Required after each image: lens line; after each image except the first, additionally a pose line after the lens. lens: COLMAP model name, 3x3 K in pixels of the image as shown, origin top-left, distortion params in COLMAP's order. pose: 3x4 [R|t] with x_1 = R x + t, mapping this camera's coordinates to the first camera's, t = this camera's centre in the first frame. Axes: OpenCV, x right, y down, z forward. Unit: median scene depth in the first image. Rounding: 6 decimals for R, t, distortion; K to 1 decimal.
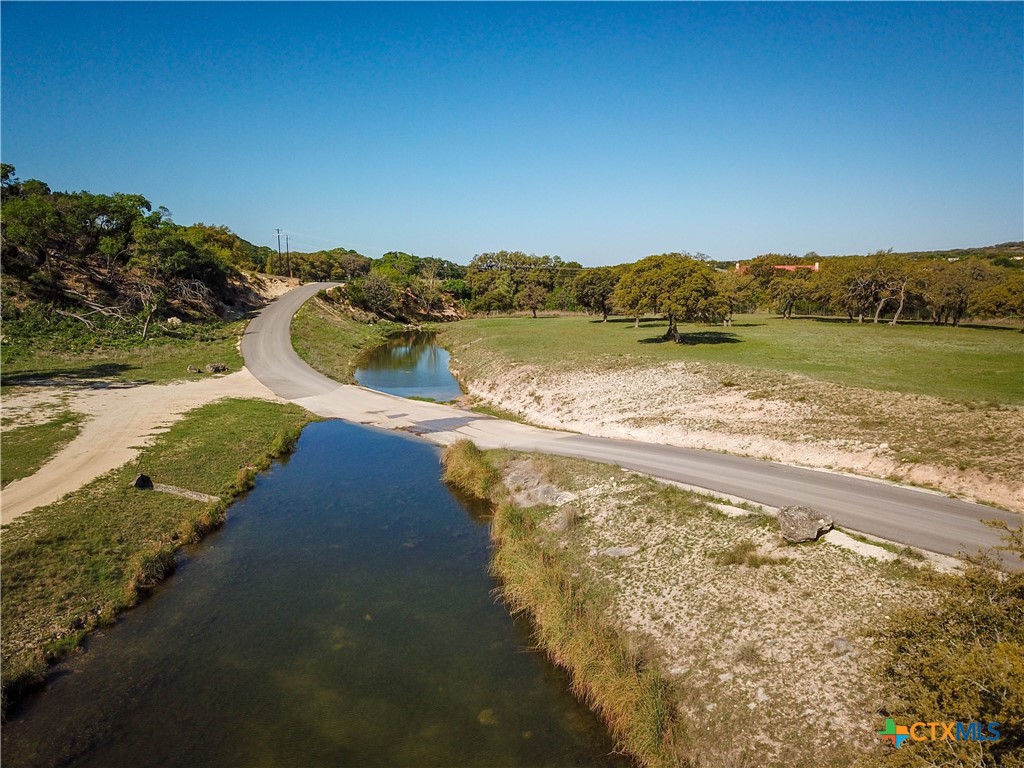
lens RADIAL K [[789.0, 0, 512.0], [0, 789.0, 384.0], [0, 0, 1]] dist [0.028214, -0.000070]
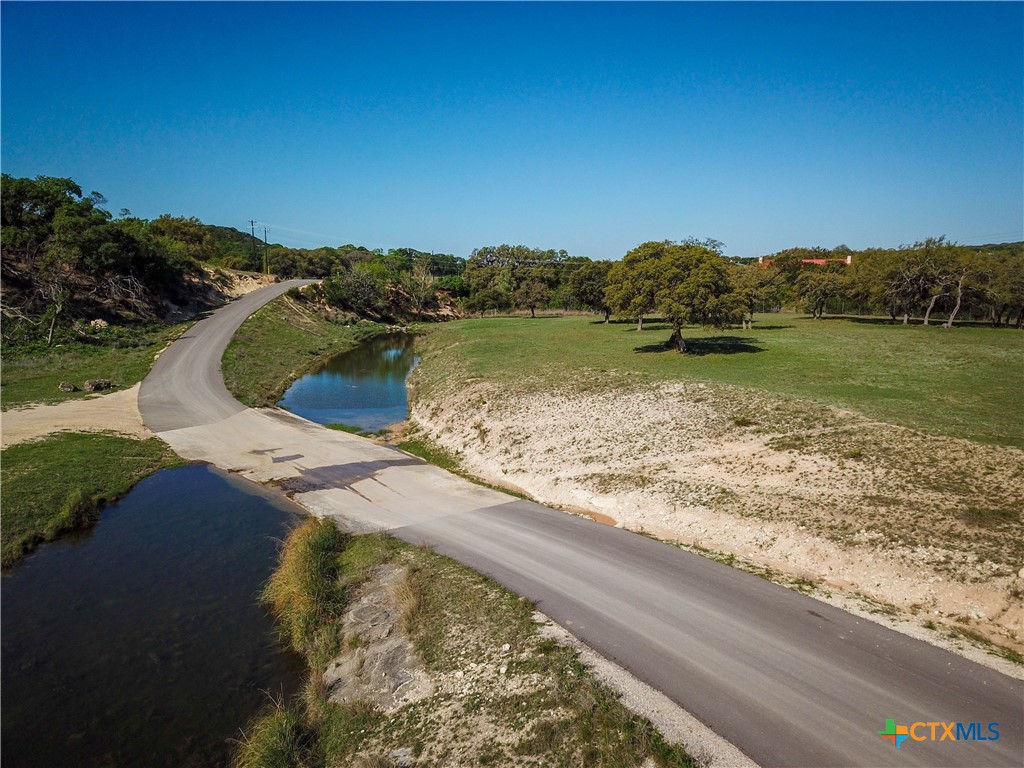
lens RADIAL K [[789.0, 0, 512.0], [0, 789.0, 384.0], [0, 0, 1]] dist [0.028214, -0.000070]
pose [[0.999611, 0.000420, -0.027894, 0.044339], [-0.000331, 0.999995, 0.003200, -0.016505], [0.027896, -0.003189, 0.999606, 0.146796]]
